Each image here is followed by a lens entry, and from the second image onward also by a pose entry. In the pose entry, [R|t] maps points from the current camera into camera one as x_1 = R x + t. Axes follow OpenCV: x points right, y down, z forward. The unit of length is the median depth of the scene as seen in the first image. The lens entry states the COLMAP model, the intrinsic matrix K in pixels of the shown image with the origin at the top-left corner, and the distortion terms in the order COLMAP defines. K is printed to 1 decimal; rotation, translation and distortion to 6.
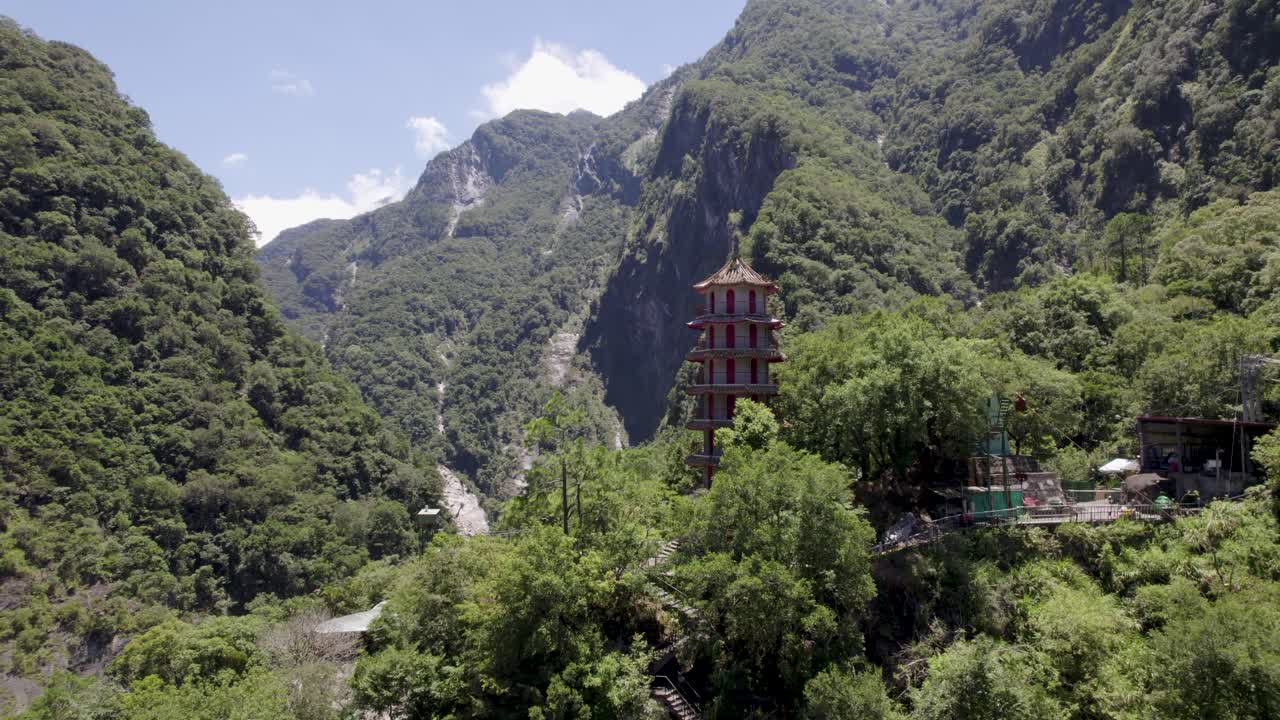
lens RADIAL K [[1111.7, 0, 697.8], [0, 1111.7, 358.4], [0, 0, 1]] dist [-0.085273, 0.133895]
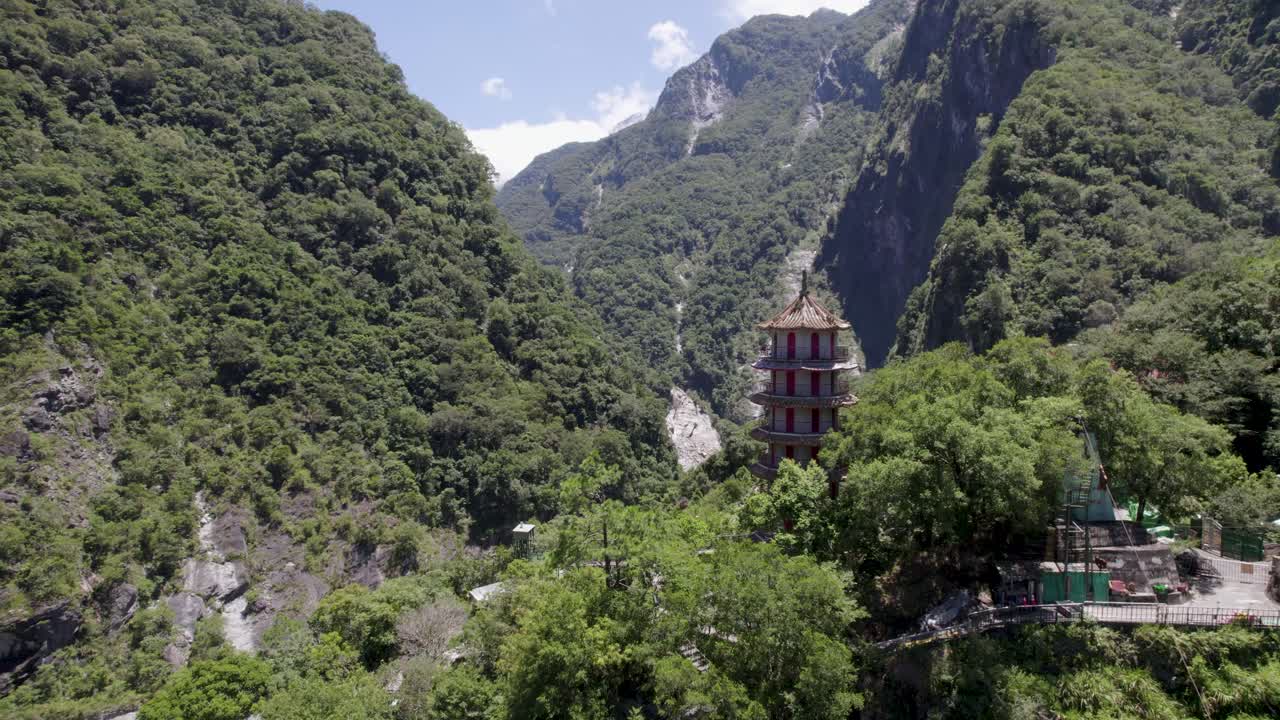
lens RADIAL K [[1111.7, 0, 596.6], [0, 1111.7, 353.6], [0, 0, 1]] dist [-0.085273, 0.133895]
pose [[0.921011, 0.022113, -0.388908, 0.107786], [0.032063, 0.990696, 0.132261, -0.076816], [0.388214, -0.134284, 0.911733, 0.030657]]
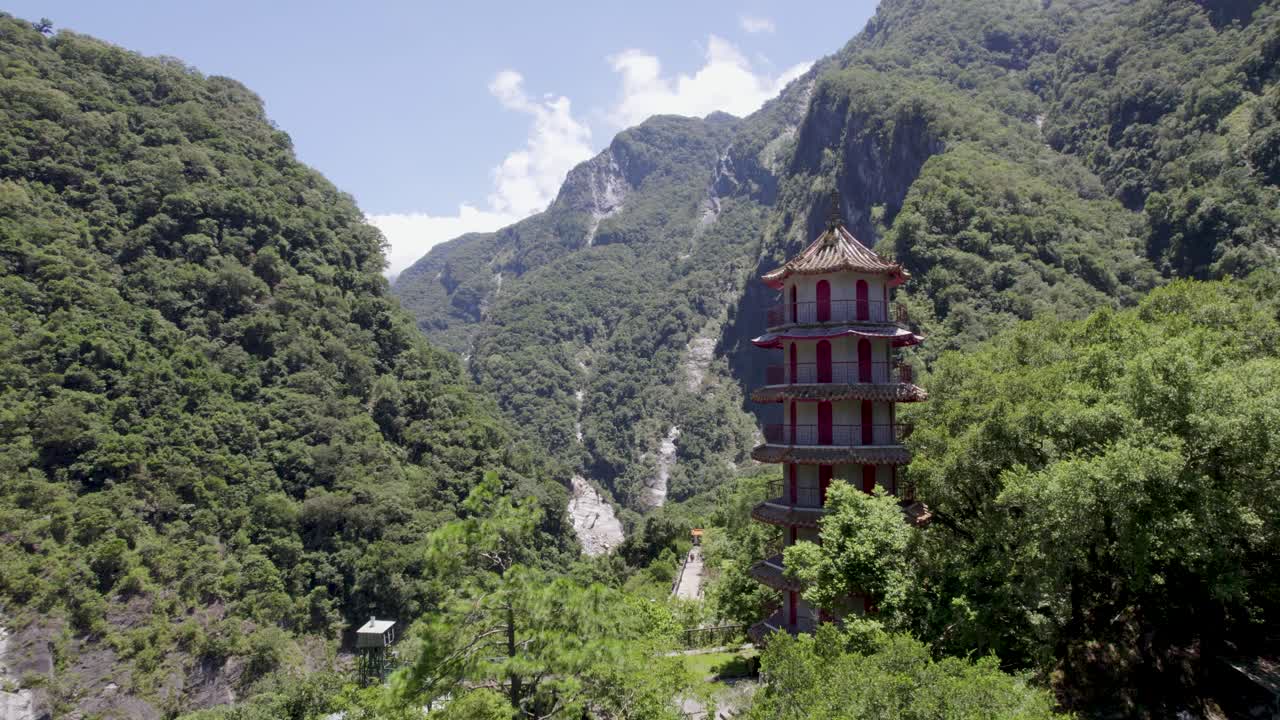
lens RADIAL K [[918.5, 0, 649.5], [0, 918.5, 358.0], [0, 0, 1]] dist [-0.065996, 0.073865]
pose [[0.973468, -0.015619, -0.228291, 0.021707], [0.017098, 0.999844, 0.004502, -0.011111], [0.228185, -0.008286, 0.973582, 0.226675]]
